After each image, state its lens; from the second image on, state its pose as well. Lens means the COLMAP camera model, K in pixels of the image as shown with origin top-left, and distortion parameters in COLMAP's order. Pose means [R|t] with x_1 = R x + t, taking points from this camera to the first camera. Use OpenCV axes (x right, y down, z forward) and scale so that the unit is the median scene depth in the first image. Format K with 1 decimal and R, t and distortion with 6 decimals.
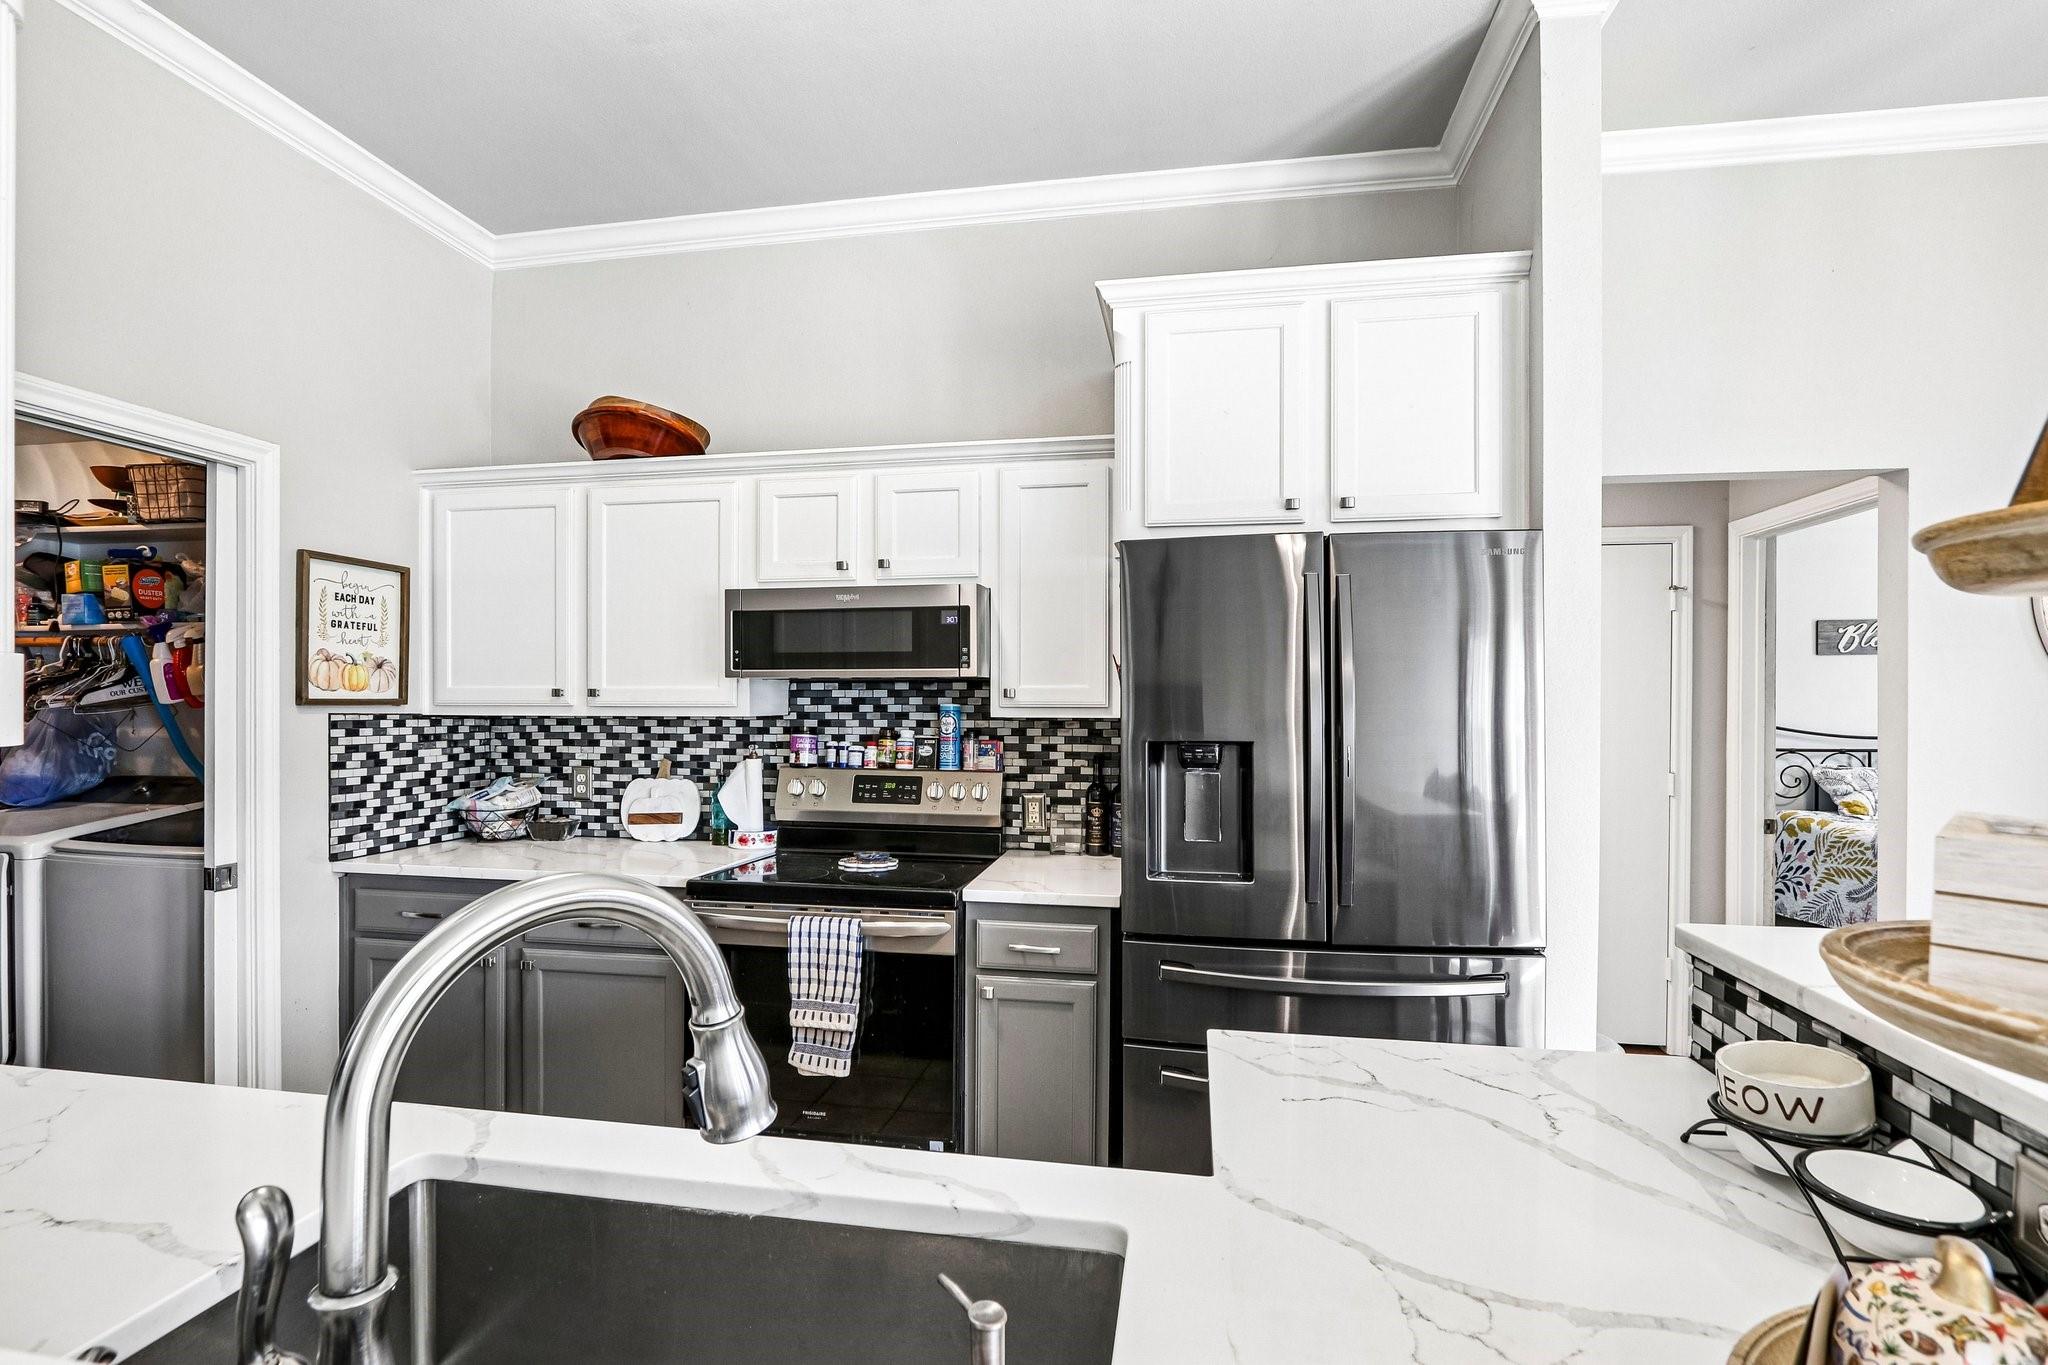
lens RADIAL K [[953.0, 0, 1032.0], [0, 953.0, 695.8], [0, 0, 1]] dist [-0.012764, 0.000125]
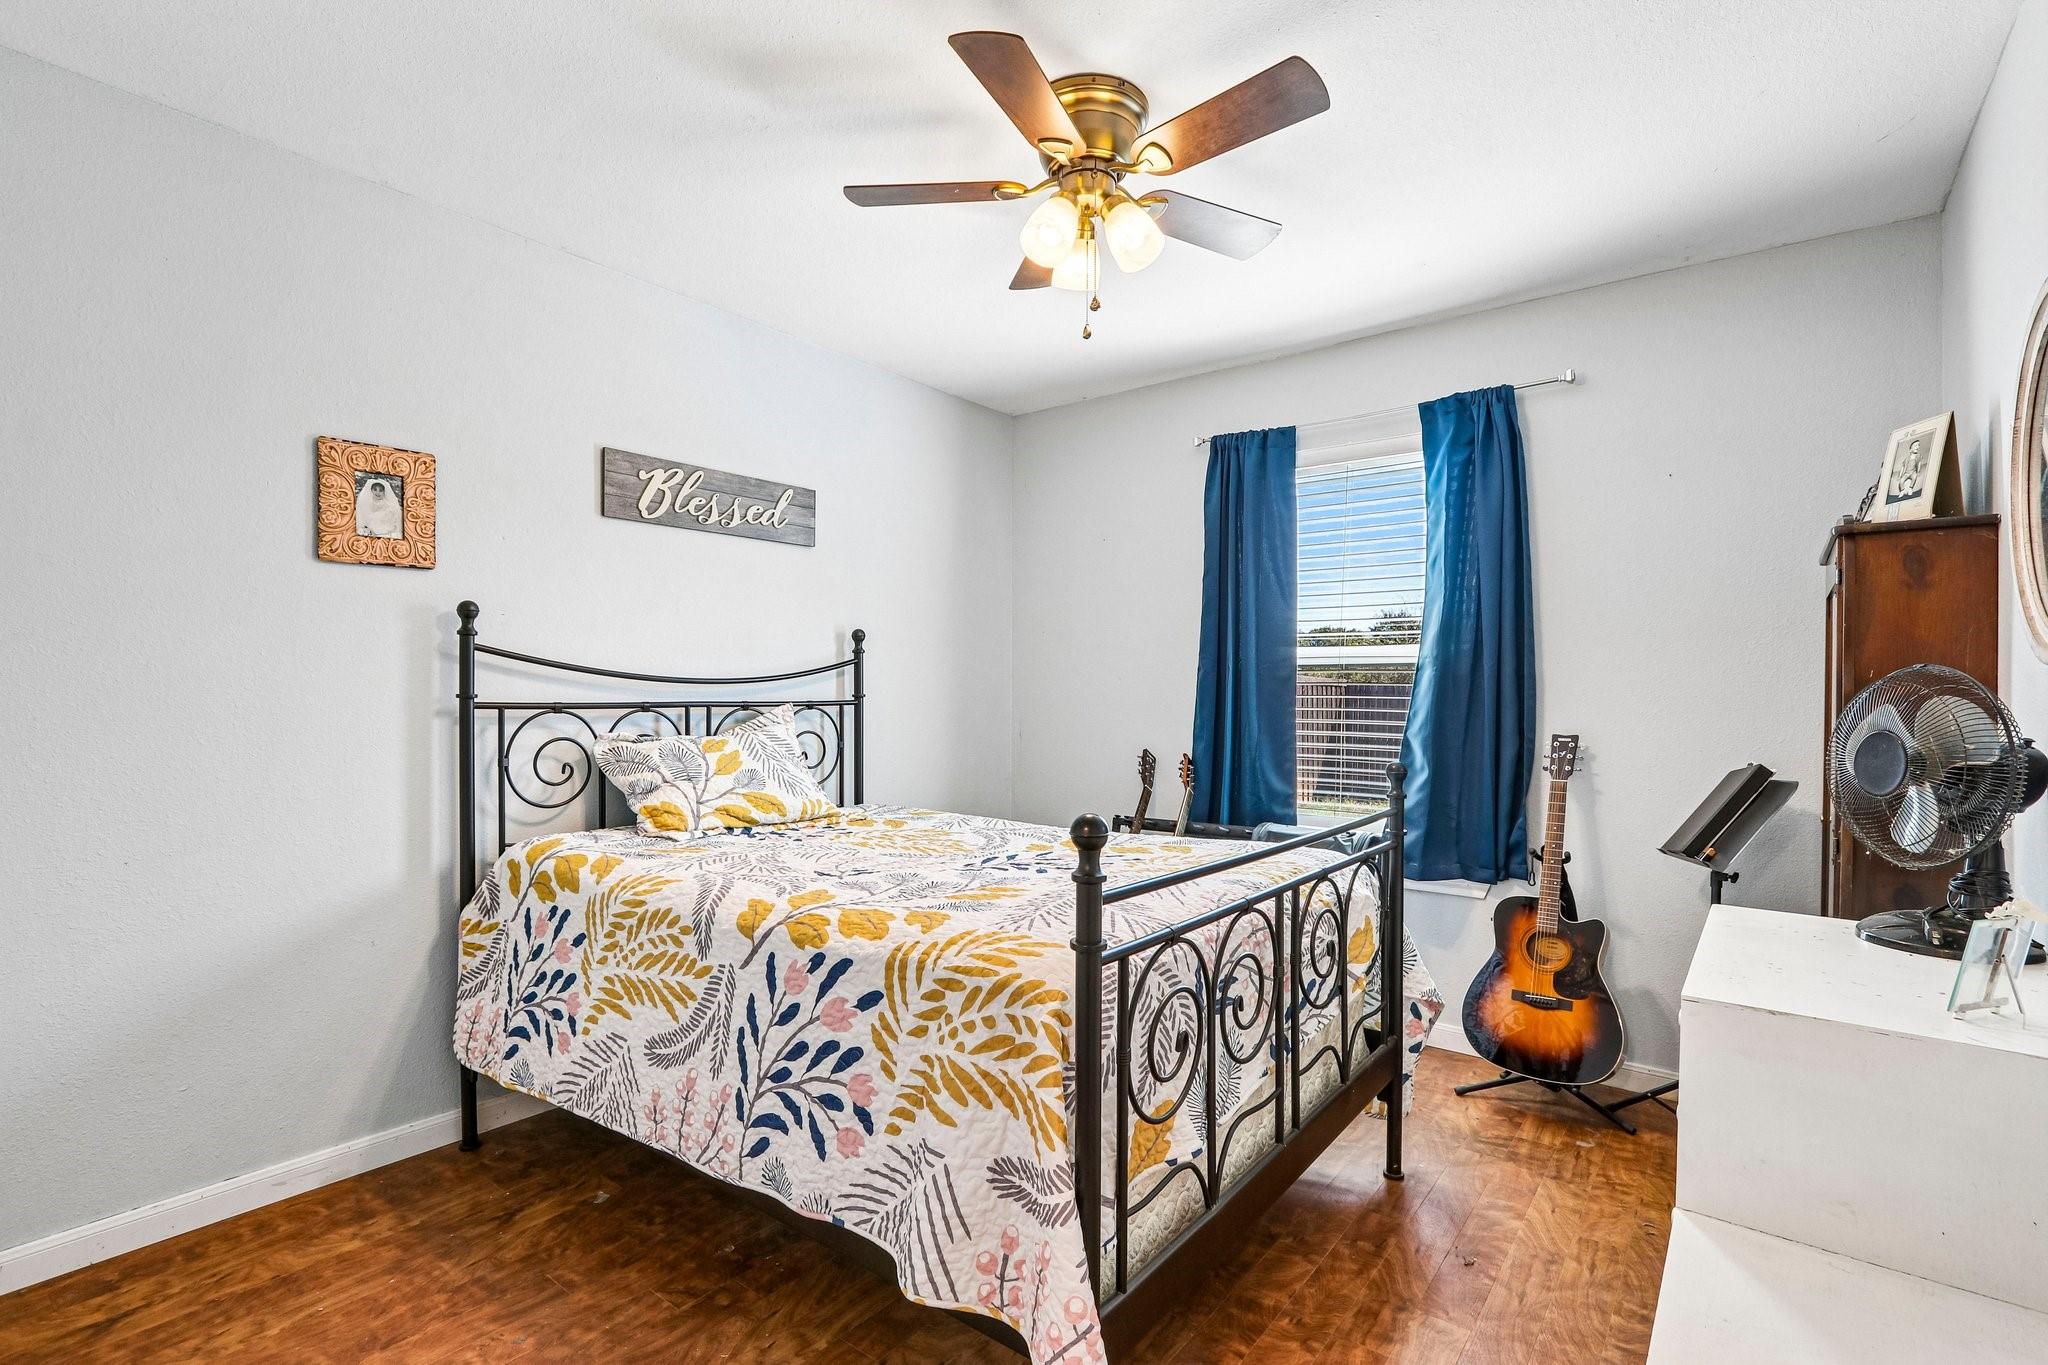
lens RADIAL K [[953.0, 0, 1032.0], [0, 953.0, 695.8], [0, 0, 1]] dist [-0.012764, 0.000125]
pose [[0.475166, -0.008353, 0.879856, 0.520032], [-0.000890, 0.999950, 0.009974, 0.049309], [-0.879896, -0.005522, 0.475135, 0.587911]]
